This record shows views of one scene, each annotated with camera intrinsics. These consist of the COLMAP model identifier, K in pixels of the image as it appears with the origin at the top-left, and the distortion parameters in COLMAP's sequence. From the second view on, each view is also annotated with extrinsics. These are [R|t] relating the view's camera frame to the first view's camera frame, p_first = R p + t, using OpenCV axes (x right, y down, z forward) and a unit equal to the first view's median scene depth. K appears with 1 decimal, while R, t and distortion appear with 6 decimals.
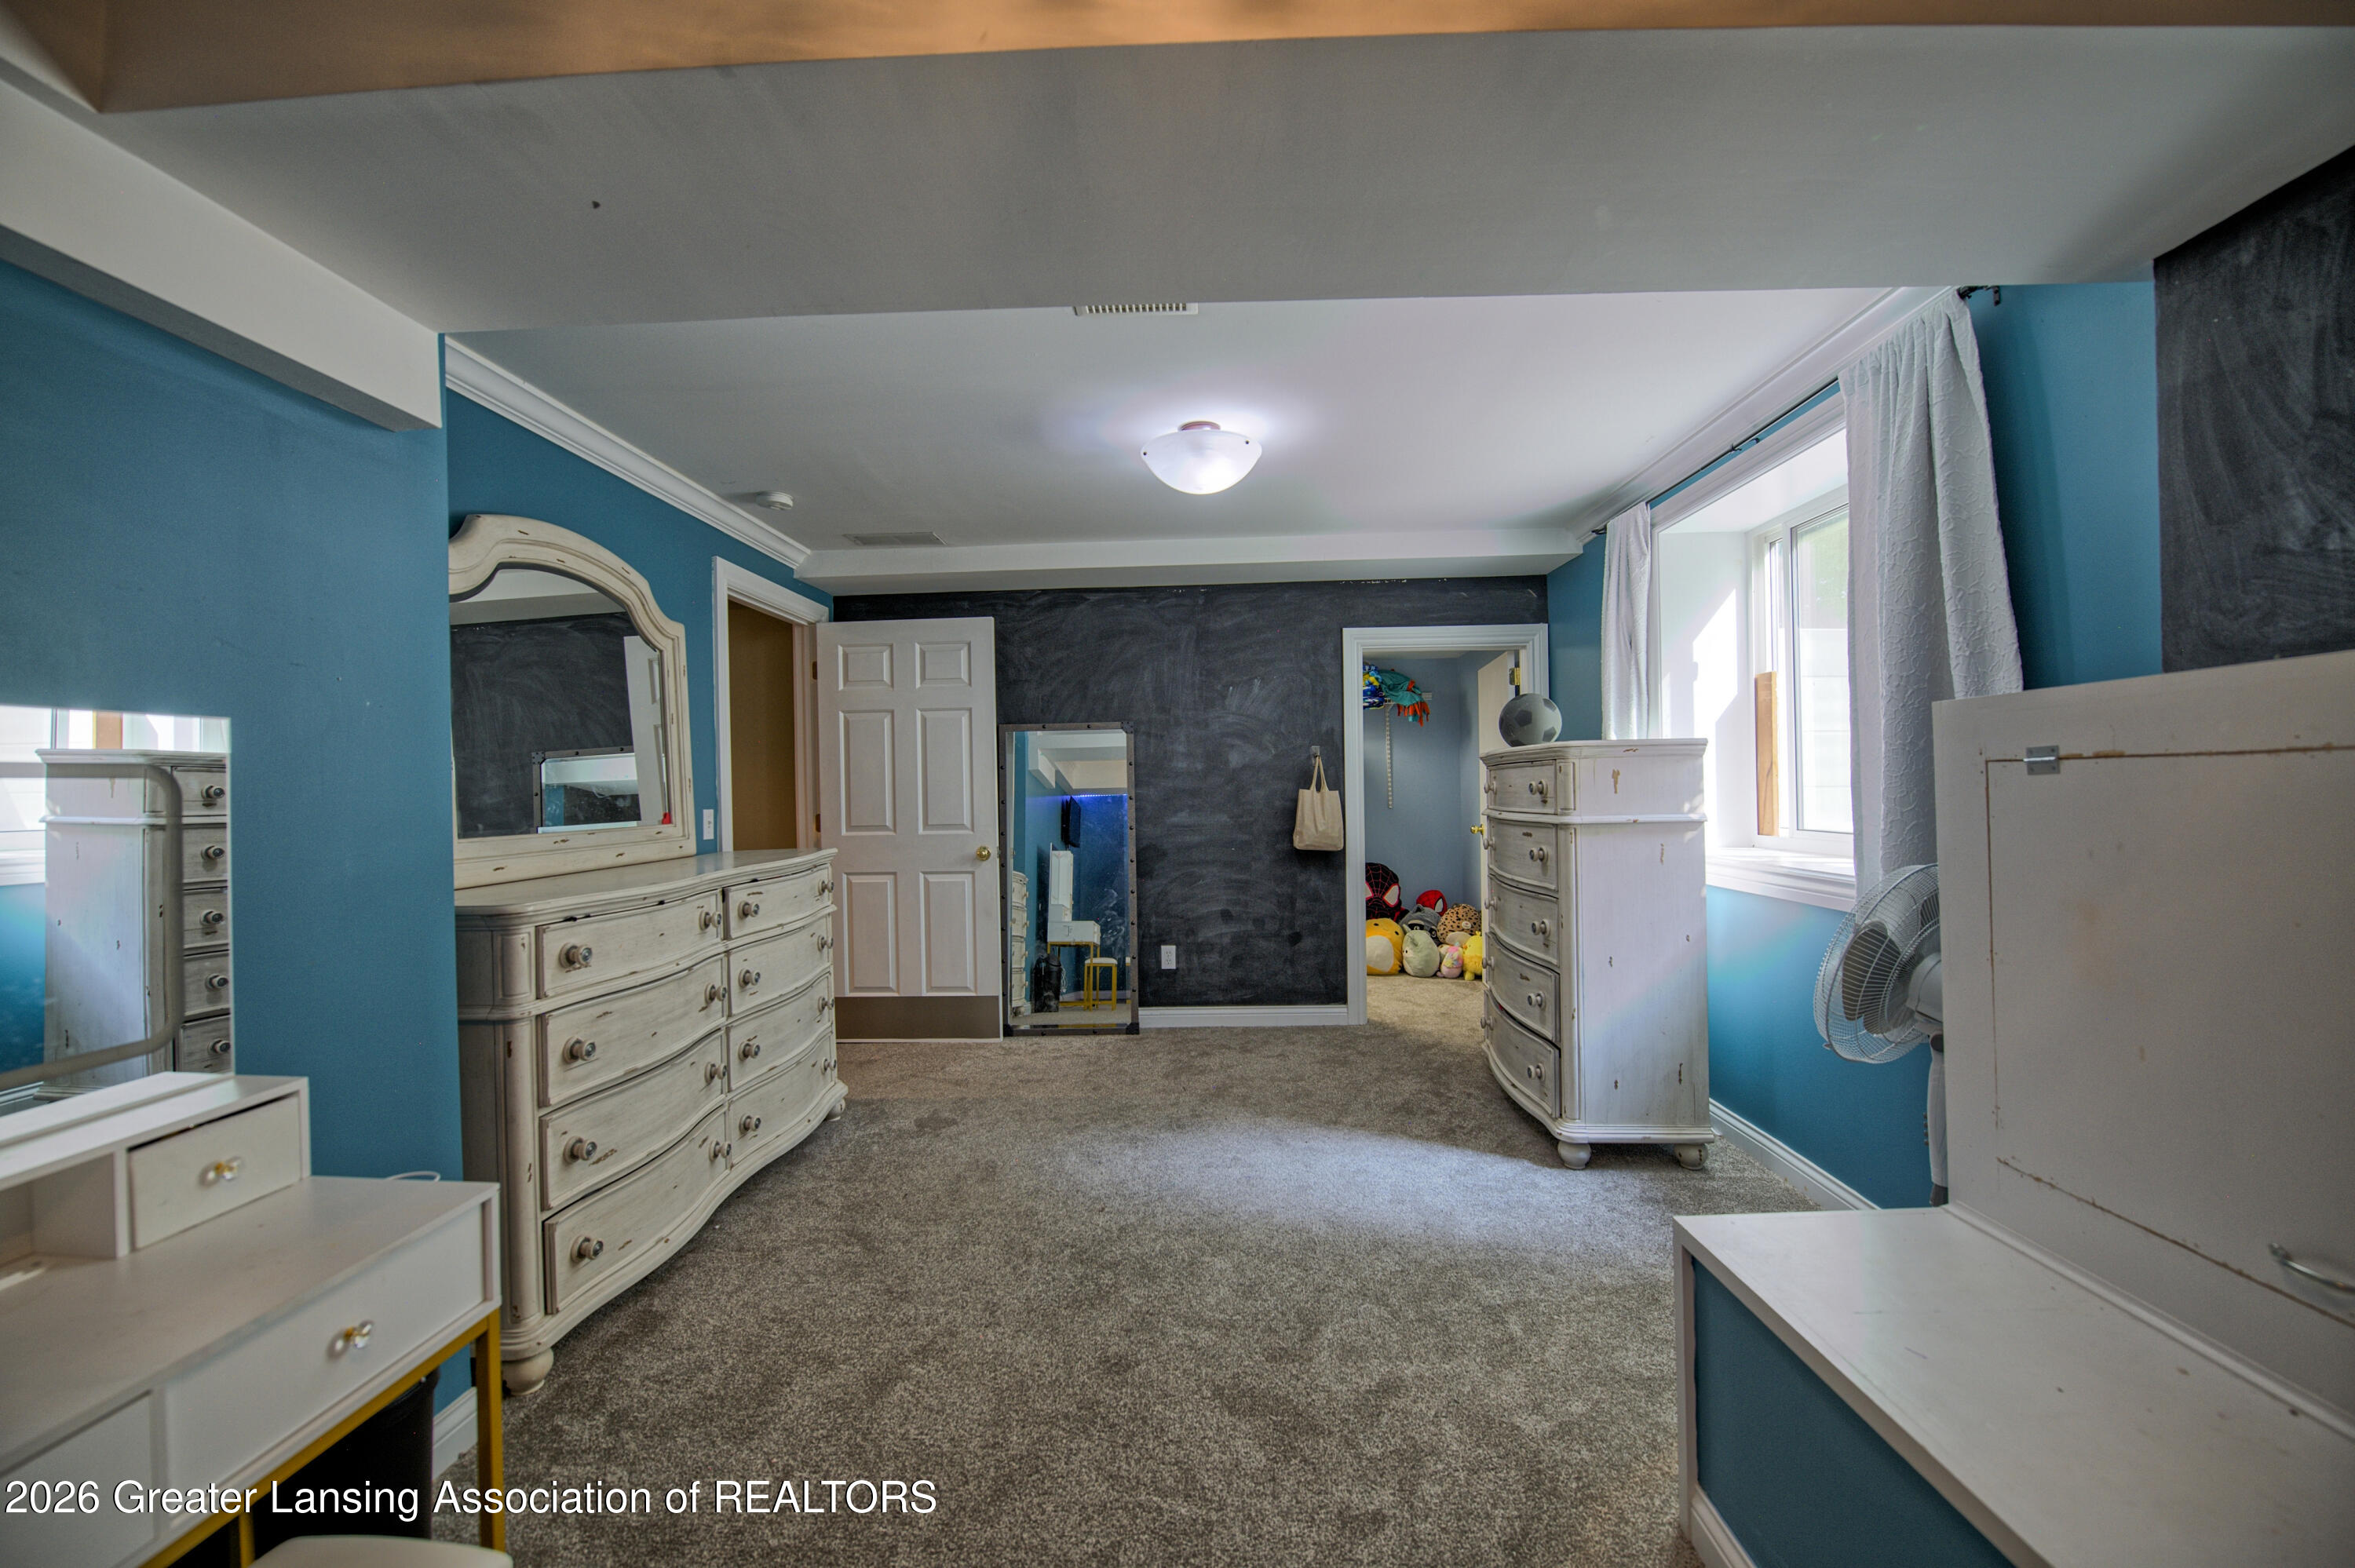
lens RADIAL K [[936.9, 0, 1181.0], [0, 936.9, 783.2], [0, 0, 1]] dist [-0.014256, -0.001665]
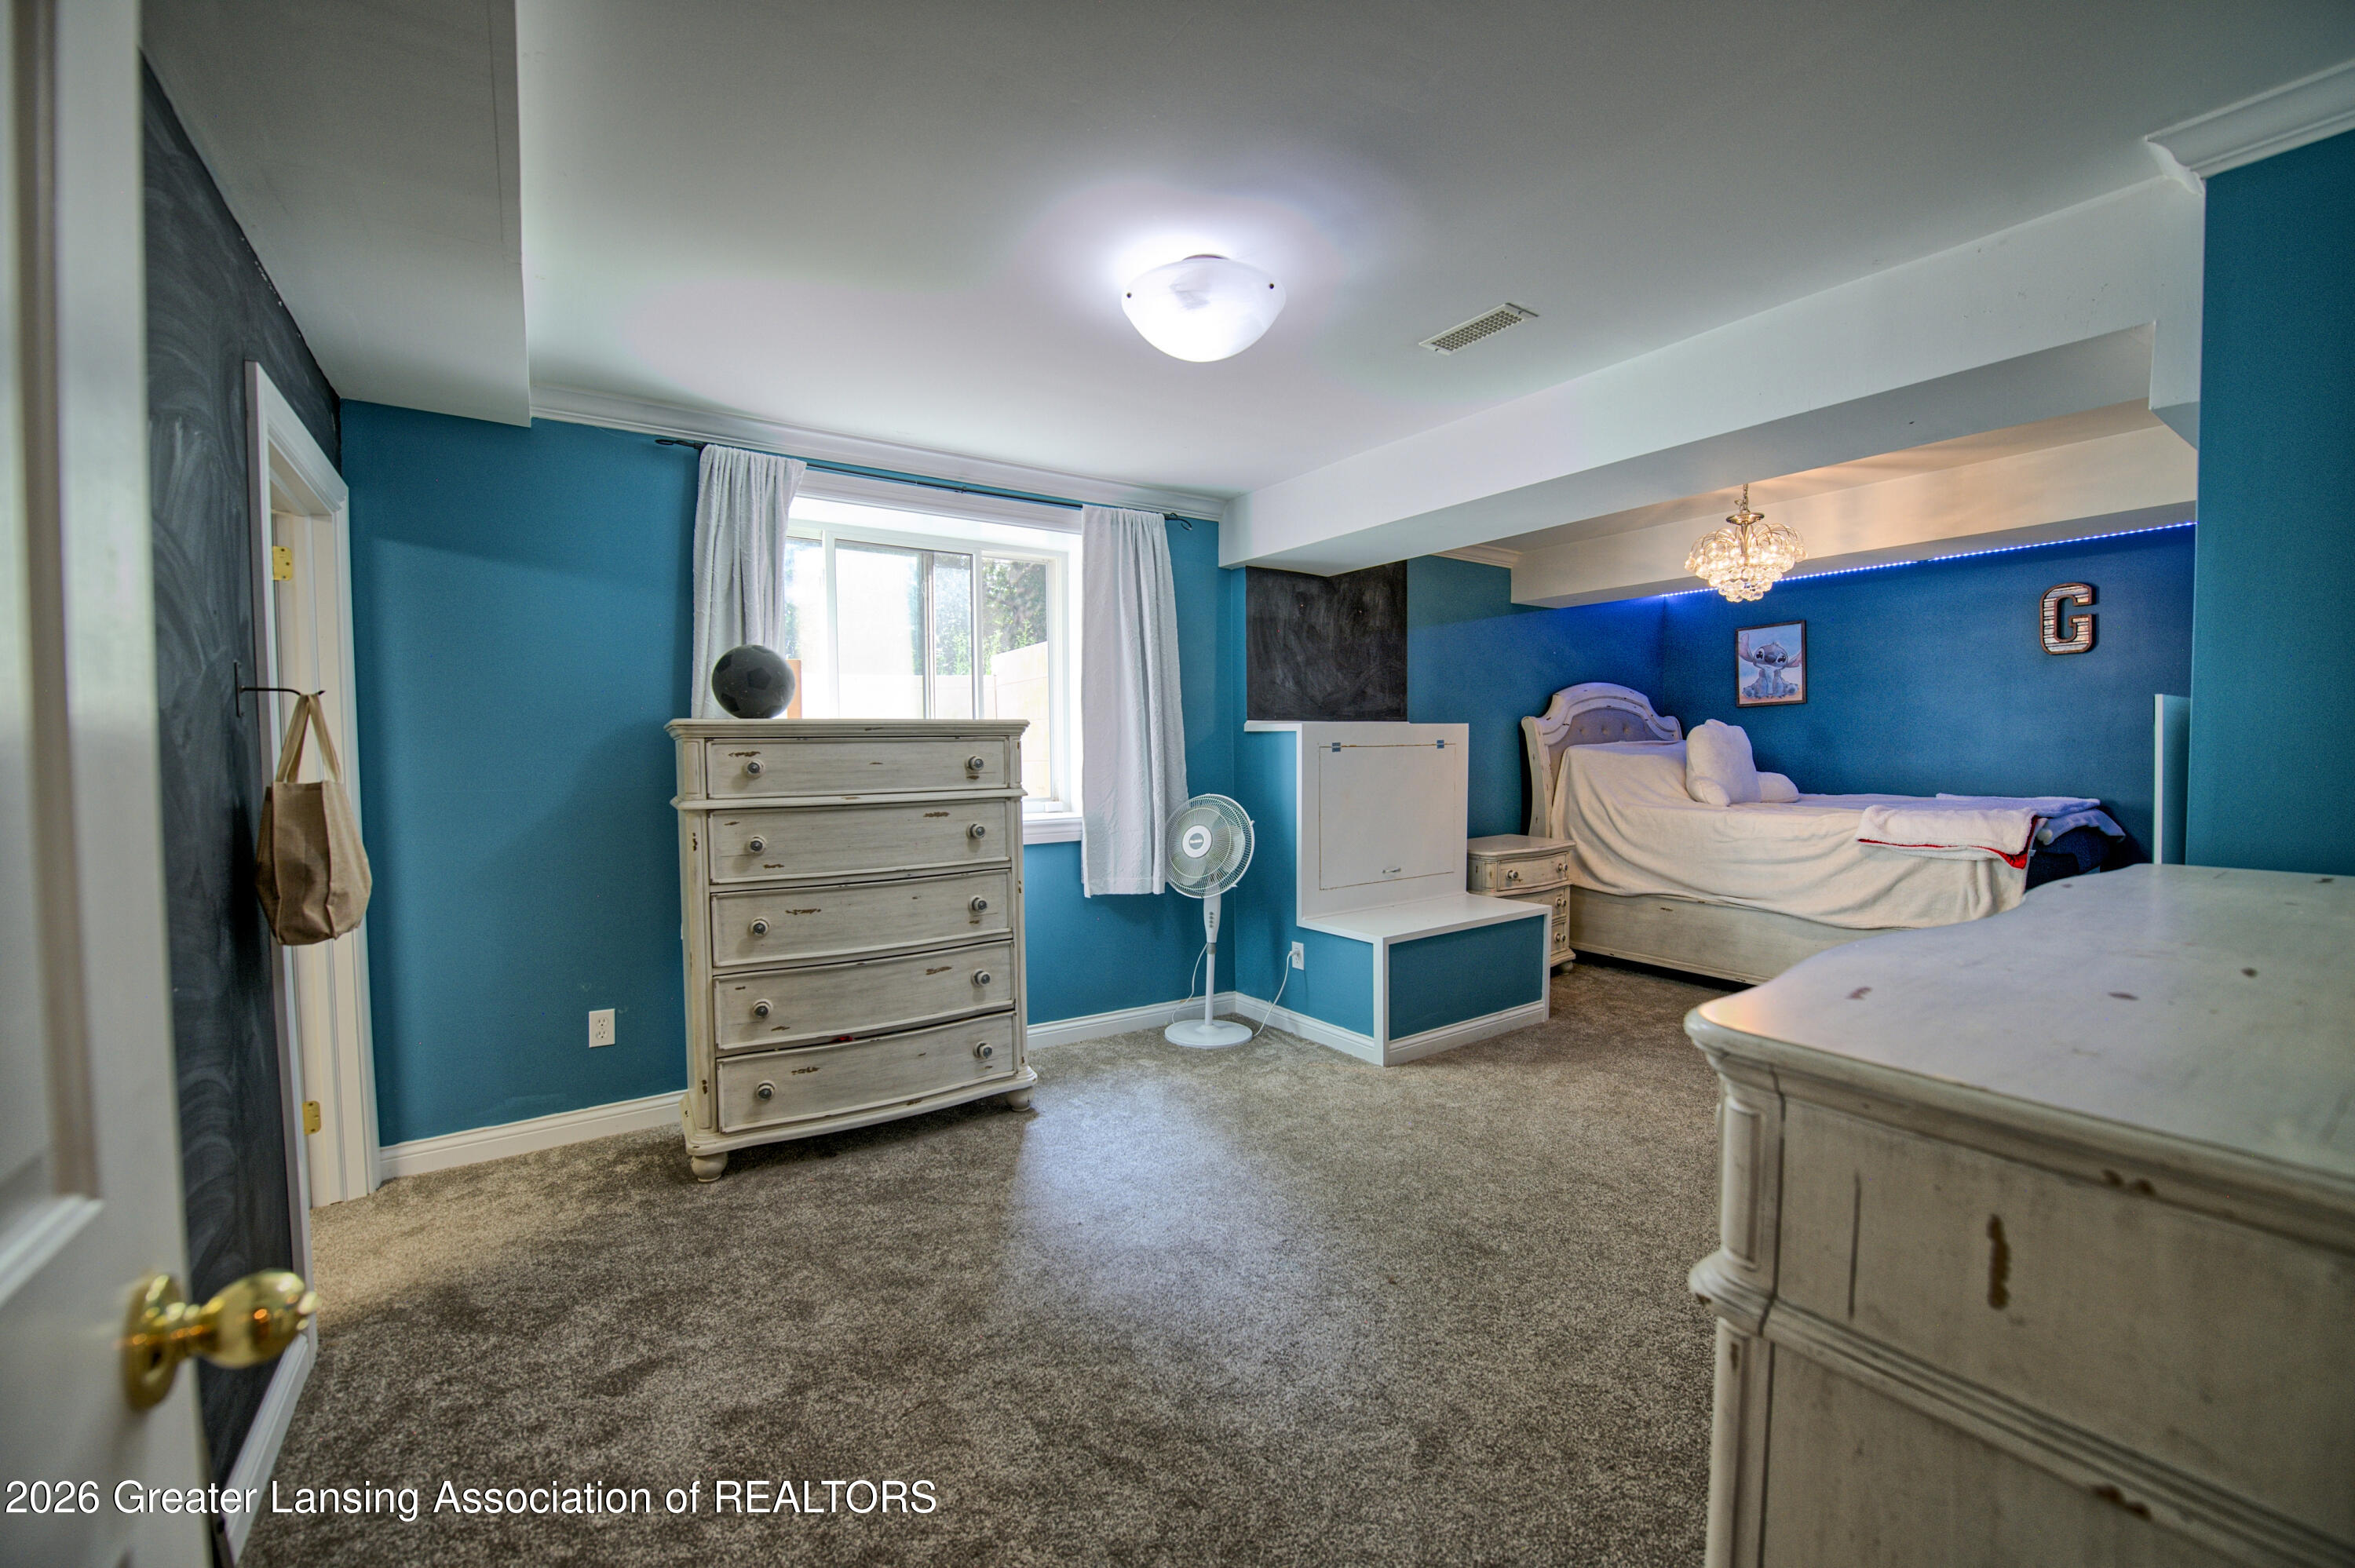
lens RADIAL K [[936.9, 0, 1184.5], [0, 936.9, 784.8], [0, 0, 1]] dist [-0.014256, -0.001665]
pose [[-0.590929, -0.006477, 0.806698, -0.679242], [0.016943, 0.999648, 0.020437, 0.014485], [-0.806546, 0.025745, -0.590611, 1.761192]]
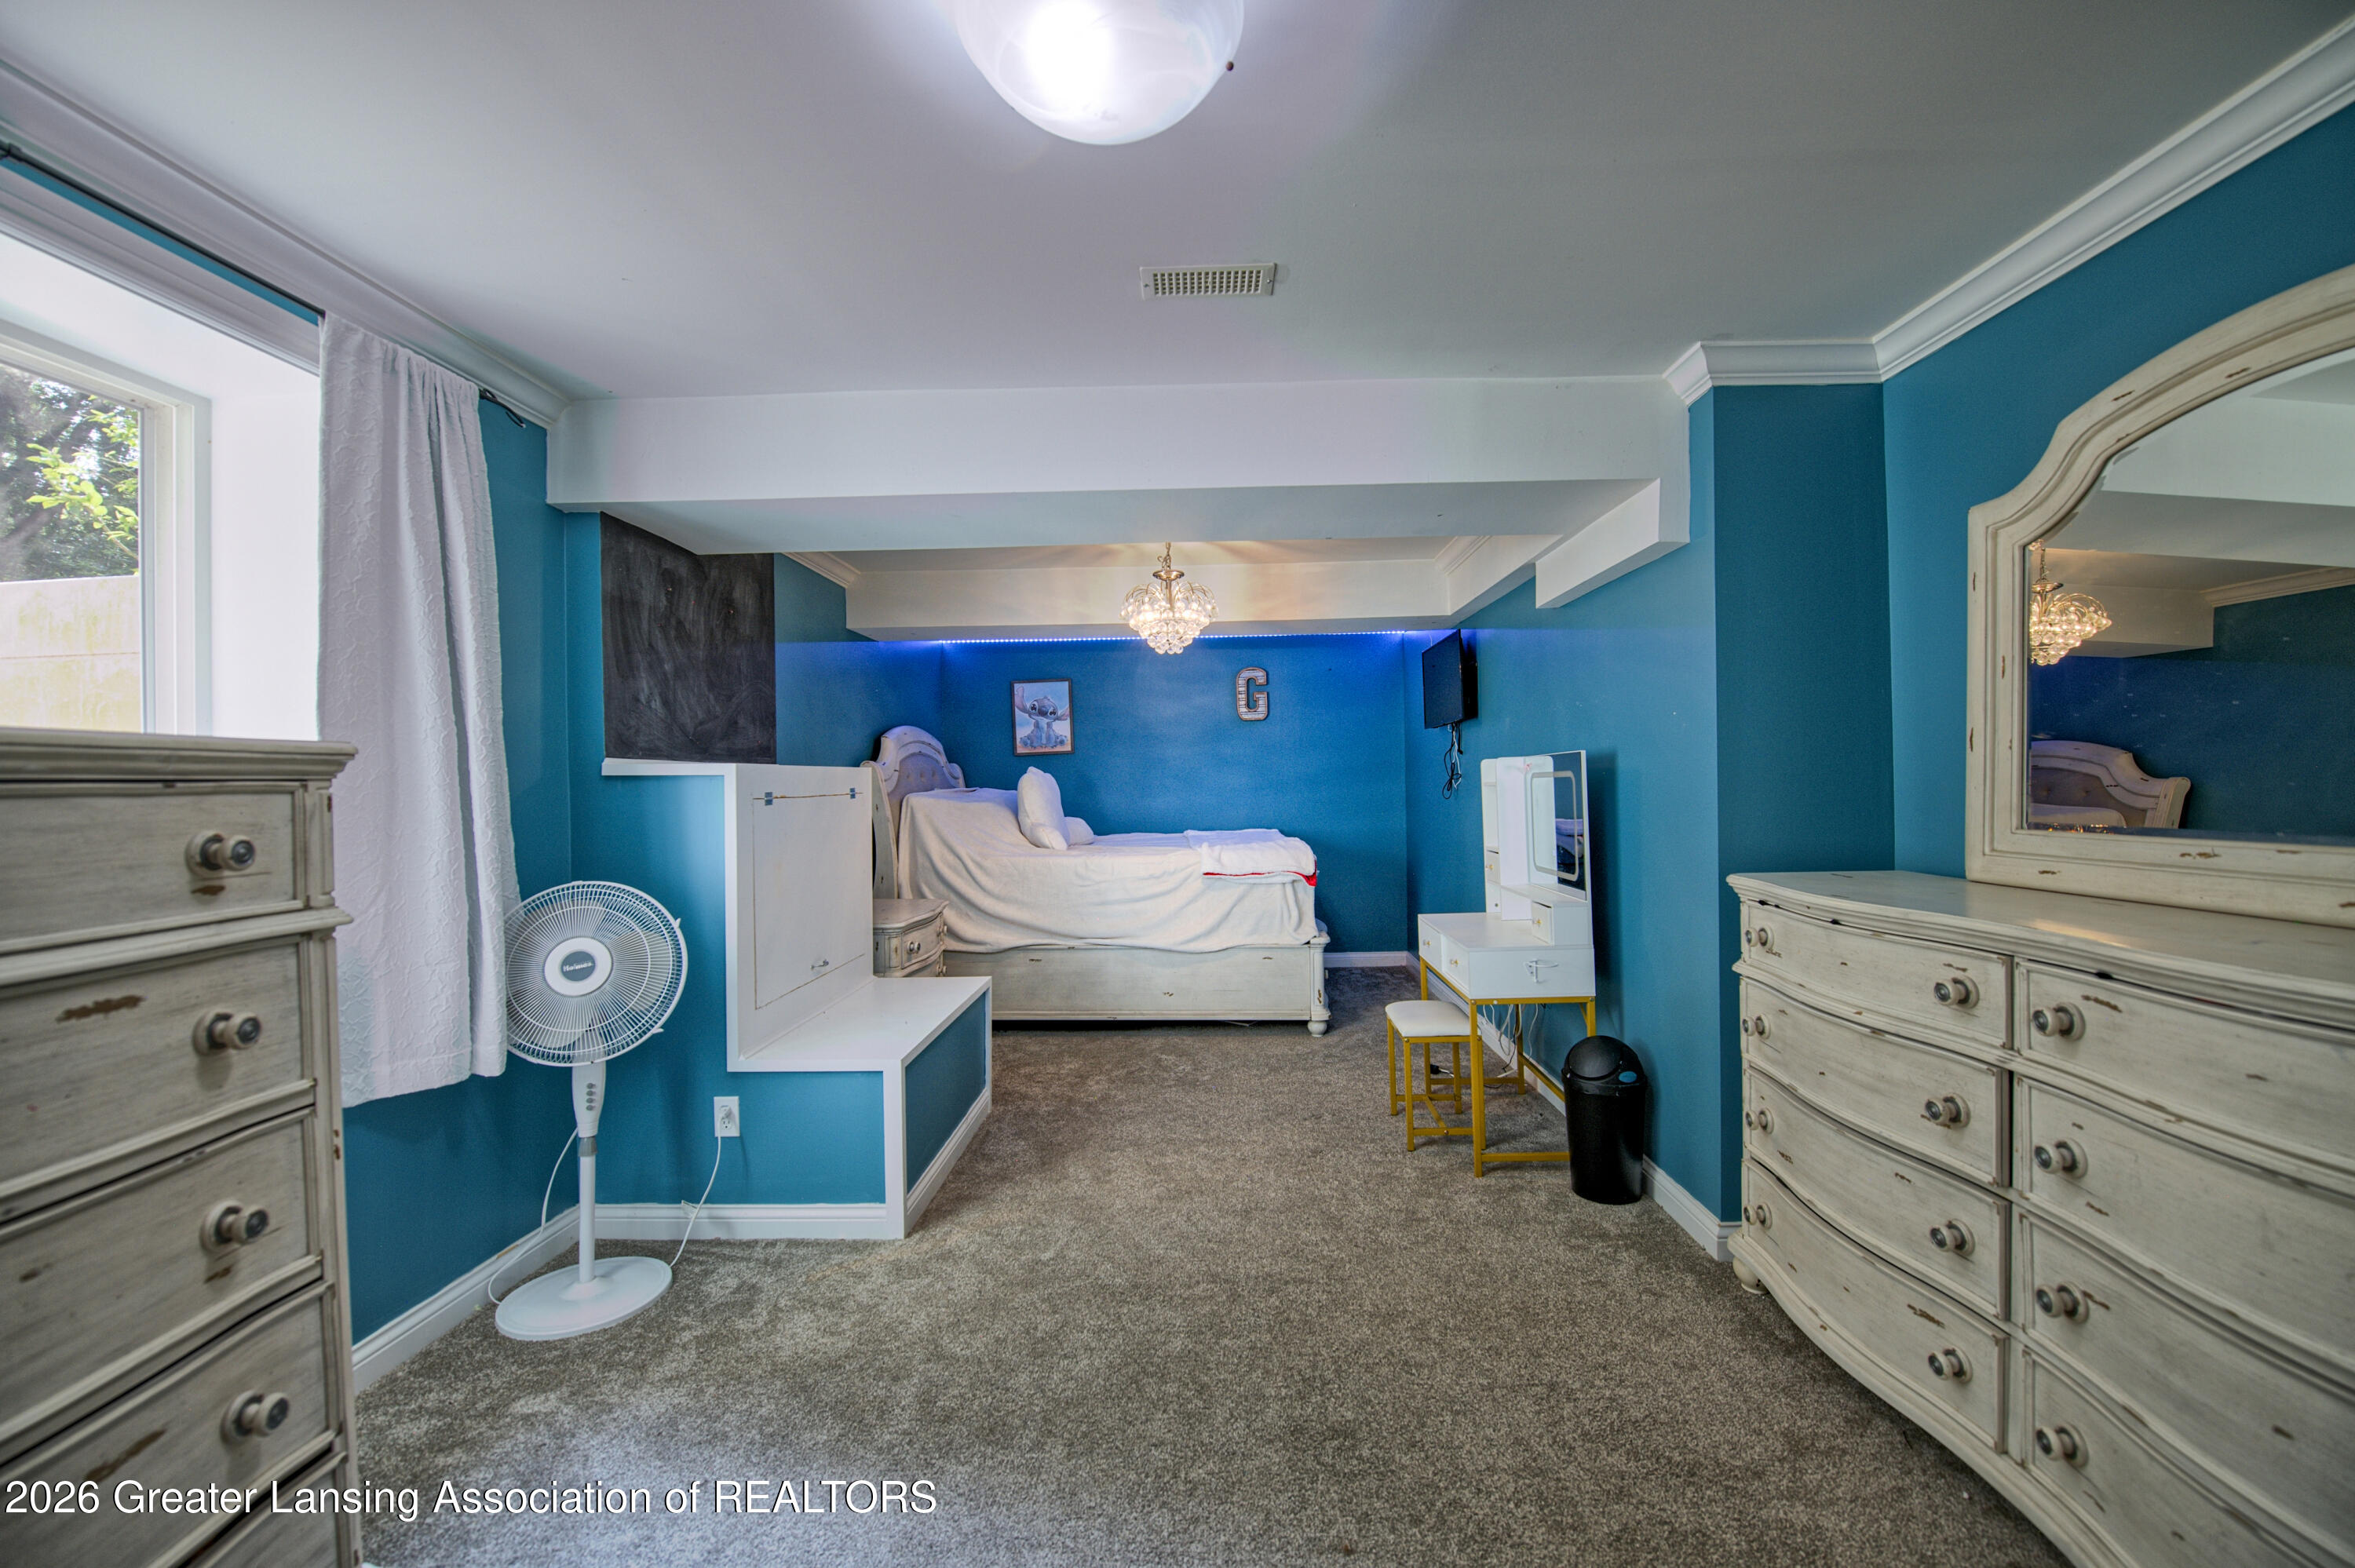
lens RADIAL K [[936.9, 0, 1183.3], [0, 936.9, 784.7], [0, 0, 1]] dist [-0.014256, -0.001665]
pose [[-0.999285, 0.037641, -0.003614, 0.000595], [0.037656, 0.999282, -0.004299, -0.007162], [0.003449, -0.004432, -0.999984, 1.715105]]
